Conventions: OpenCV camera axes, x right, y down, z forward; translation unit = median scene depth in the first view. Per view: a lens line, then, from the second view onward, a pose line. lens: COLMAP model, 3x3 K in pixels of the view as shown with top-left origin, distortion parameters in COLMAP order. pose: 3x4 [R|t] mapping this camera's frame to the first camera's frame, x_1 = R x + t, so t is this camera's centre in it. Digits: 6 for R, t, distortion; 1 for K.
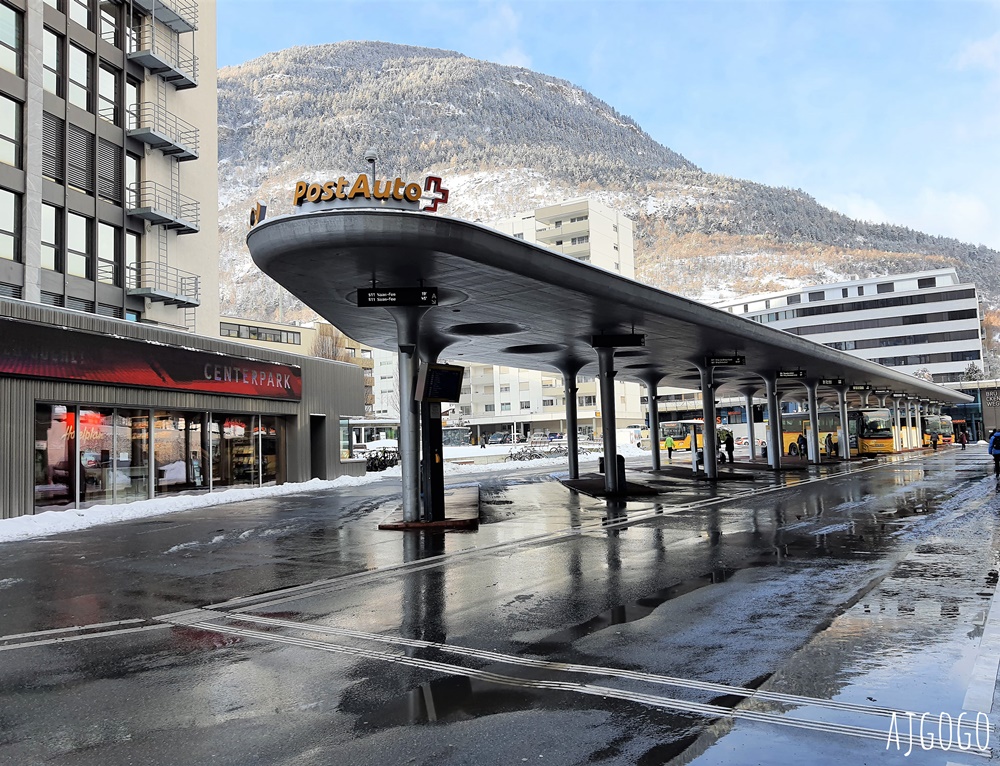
lens RADIAL K [[826.2, 0, 506.4], [0, 826.2, 386.8], [0, 0, 1]] dist [-0.007077, -0.019033]
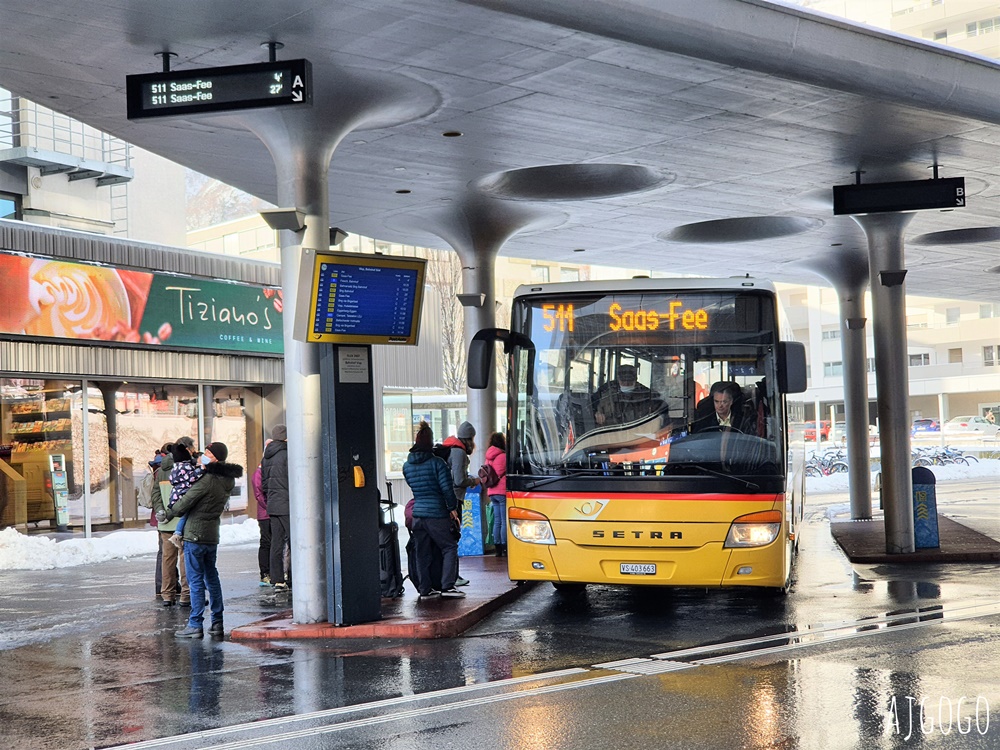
lens RADIAL K [[1498.7, 0, 495.6], [0, 1498.7, 375.7], [0, 0, 1]] dist [-0.033710, 0.000000]
pose [[0.960614, -0.013478, -0.277558, 0.118737], [0.019414, 0.999638, 0.018649, 0.013591], [0.277206, -0.023303, 0.960528, 0.174104]]
